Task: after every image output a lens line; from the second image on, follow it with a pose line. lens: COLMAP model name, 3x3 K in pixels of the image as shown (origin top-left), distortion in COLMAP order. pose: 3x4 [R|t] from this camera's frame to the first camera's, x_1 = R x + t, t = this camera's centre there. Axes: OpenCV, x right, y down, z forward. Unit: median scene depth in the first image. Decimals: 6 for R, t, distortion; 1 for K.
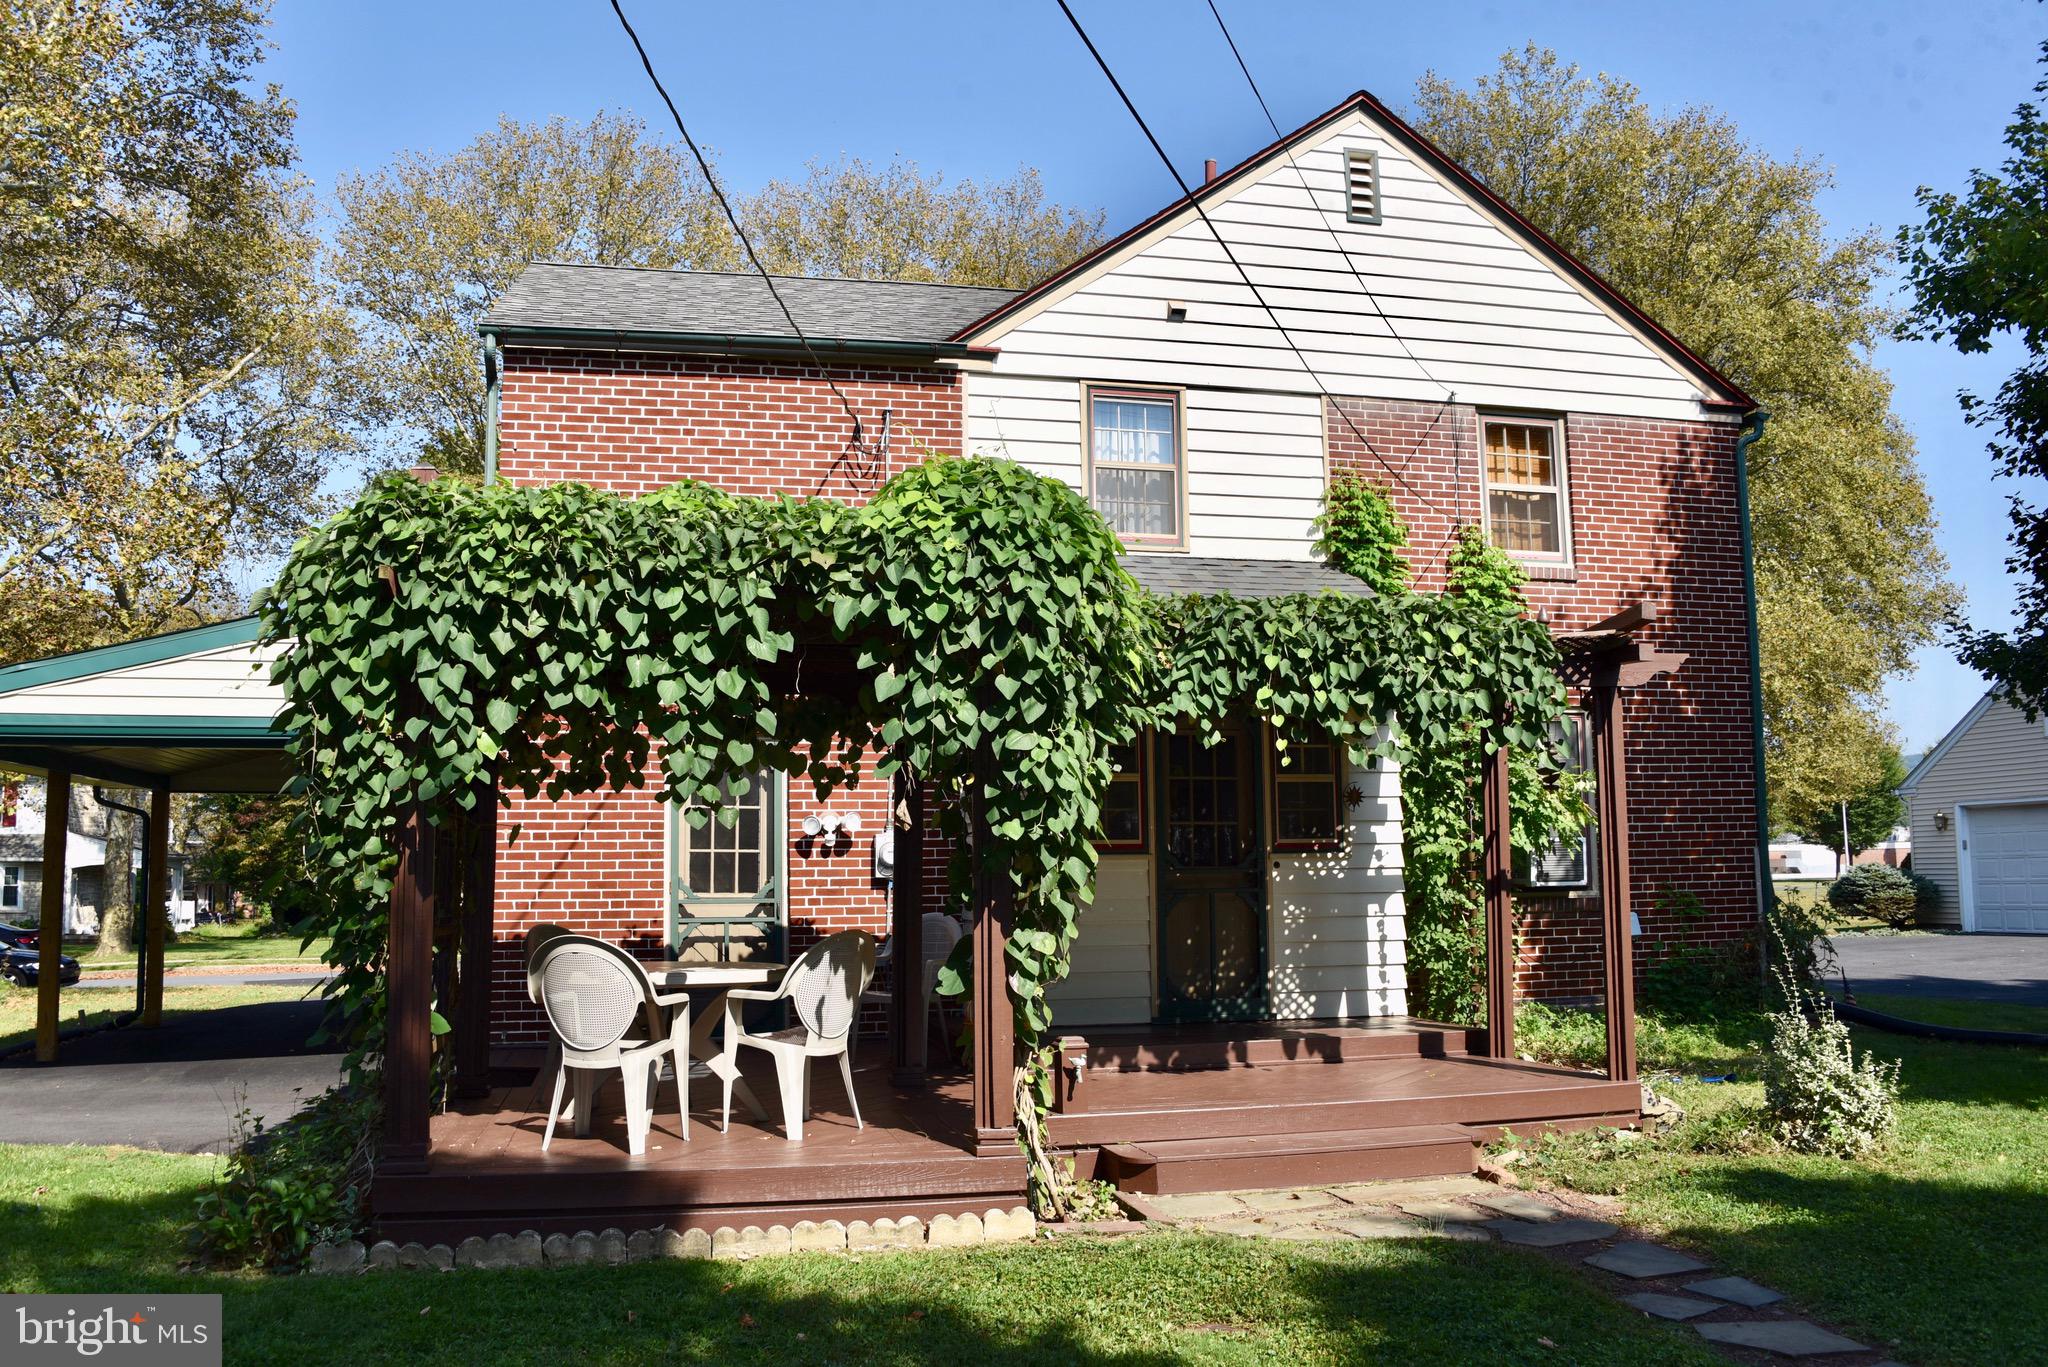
lens RADIAL K [[1630.5, 0, 1025.8], [0, 1630.5, 690.2], [0, 0, 1]] dist [-0.141374, 0.070433]
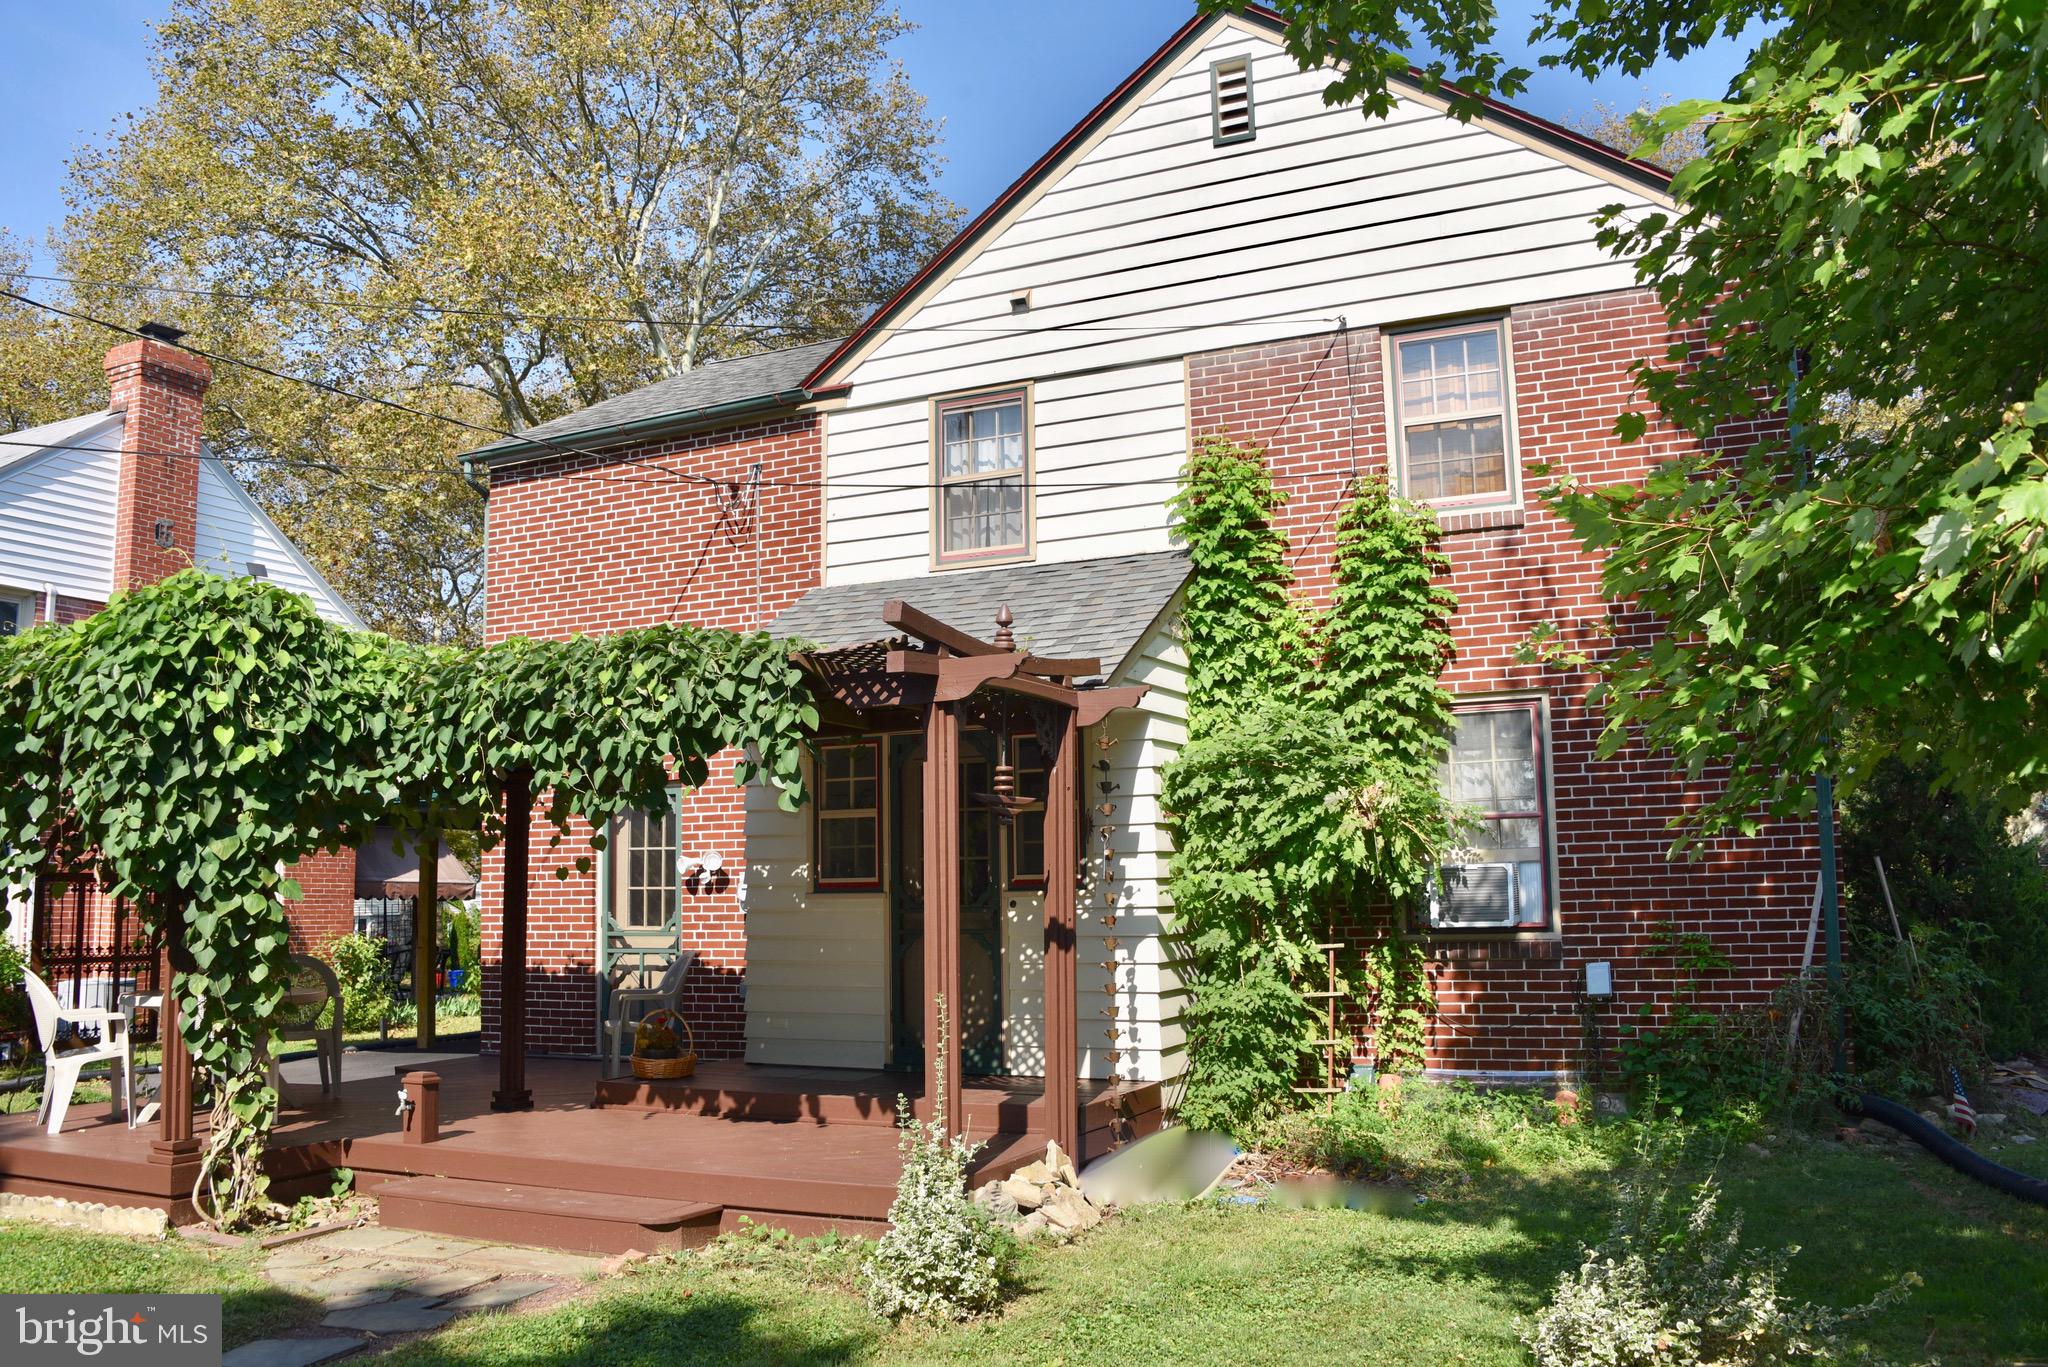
lens RADIAL K [[1630.5, 0, 1032.7], [0, 1630.5, 698.5], [0, 0, 1]] dist [-0.141374, 0.070433]
pose [[0.793488, -0.074862, -0.603964, 0.703514], [0.079039, 0.996677, -0.019698, 0.012240], [0.603432, -0.032107, 0.796768, 0.283182]]
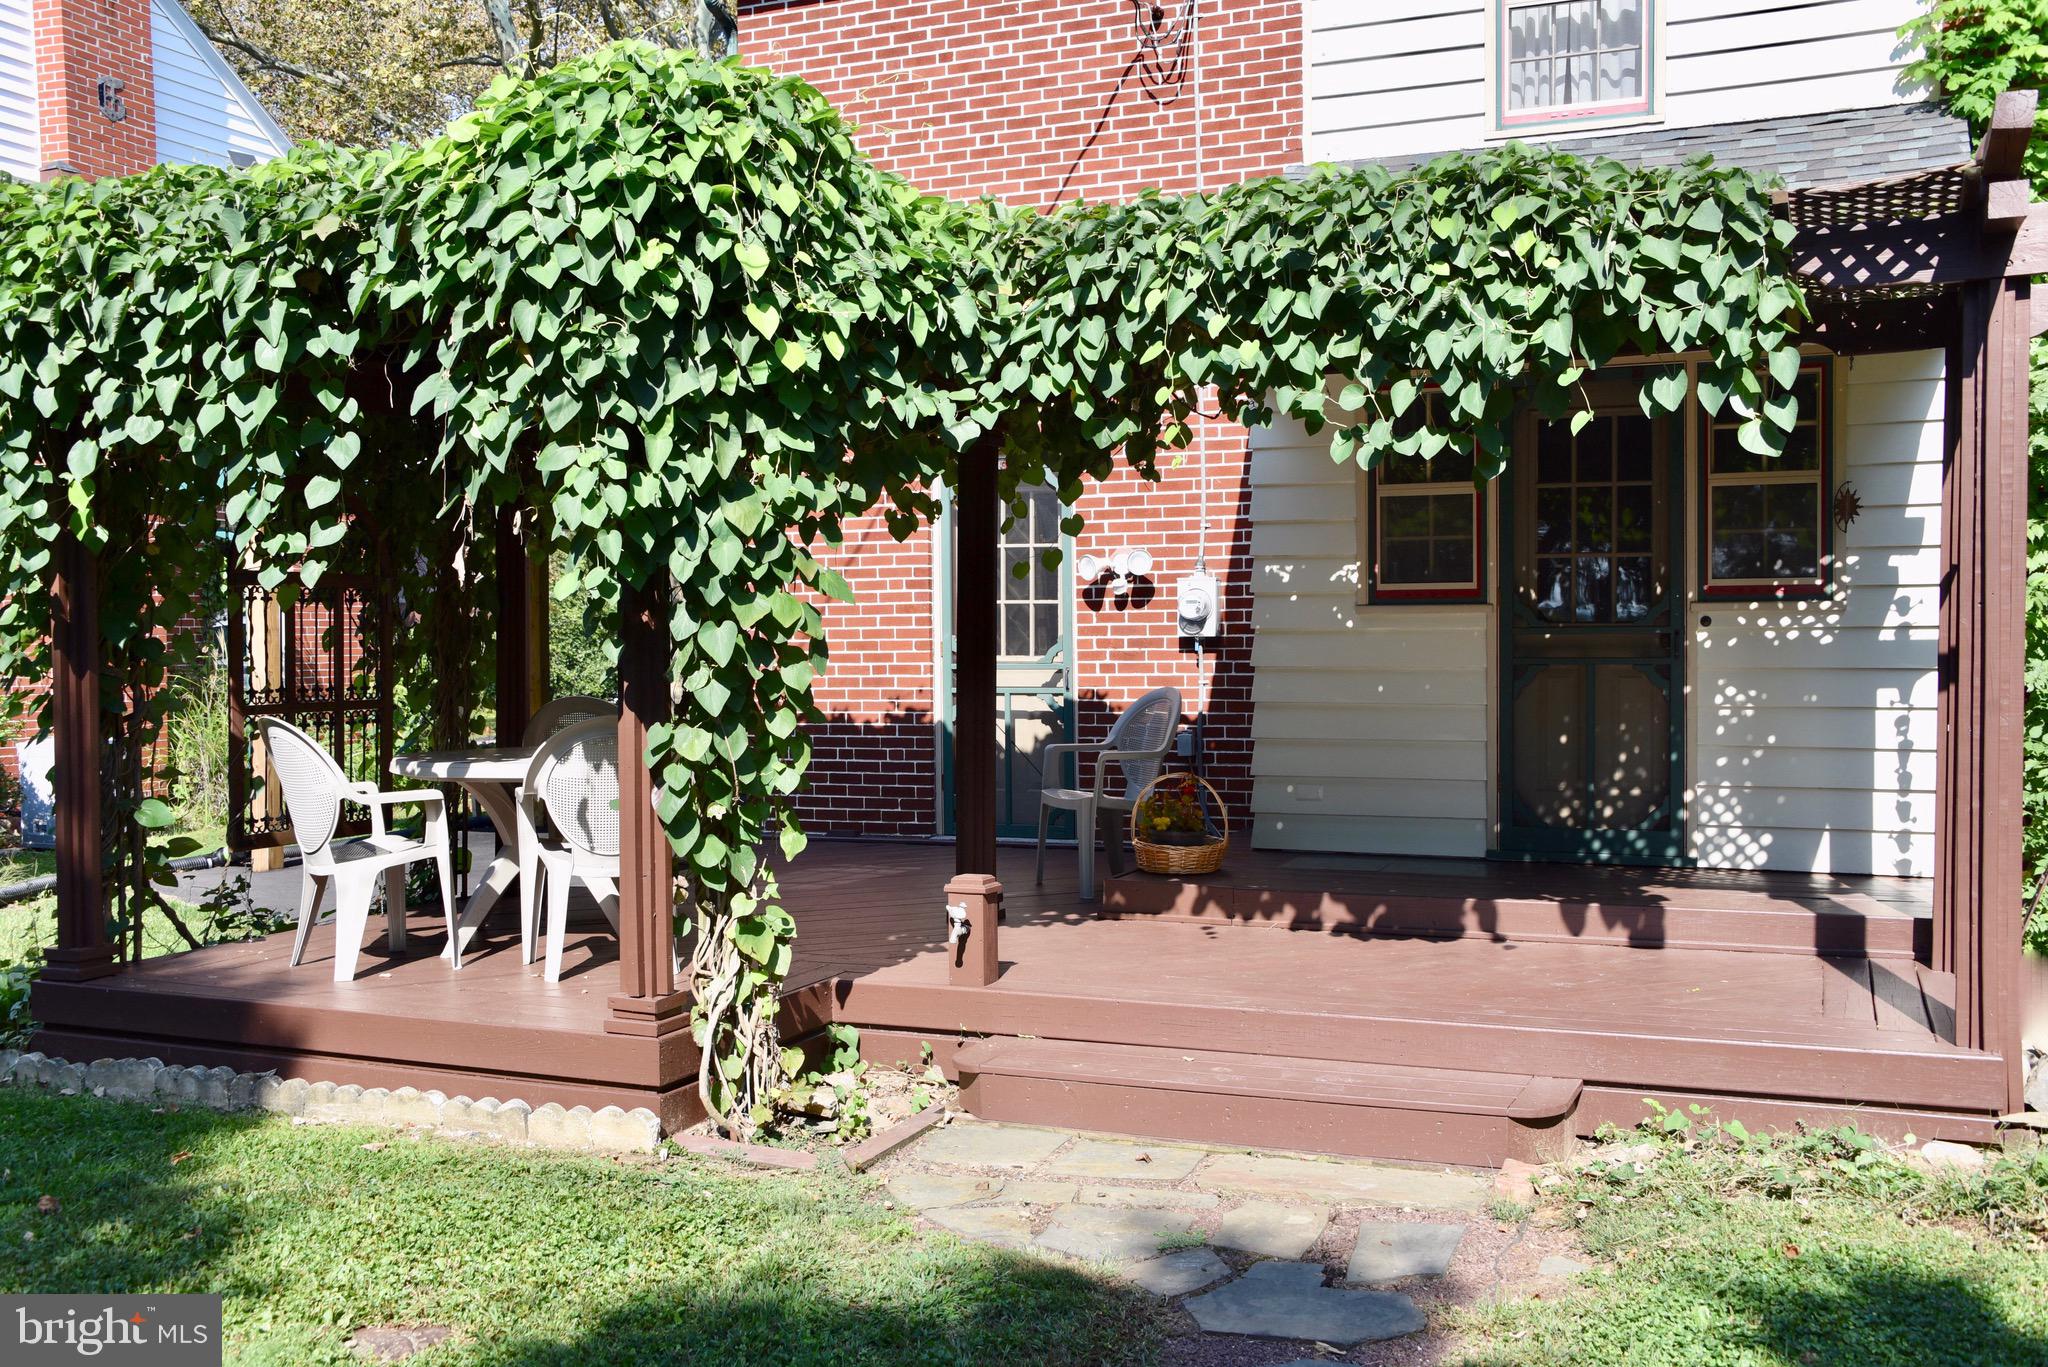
lens RADIAL K [[1937.4, 0, 1021.7], [0, 1937.4, 689.2], [0, 0, 1]] dist [-0.017598, 0.000000]
pose [[0.811148, 0.021666, -0.584439, 0.366768], [0.066900, 0.989317, 0.129527, 0.019970], [0.581002, -0.144164, 0.801033, 0.249334]]
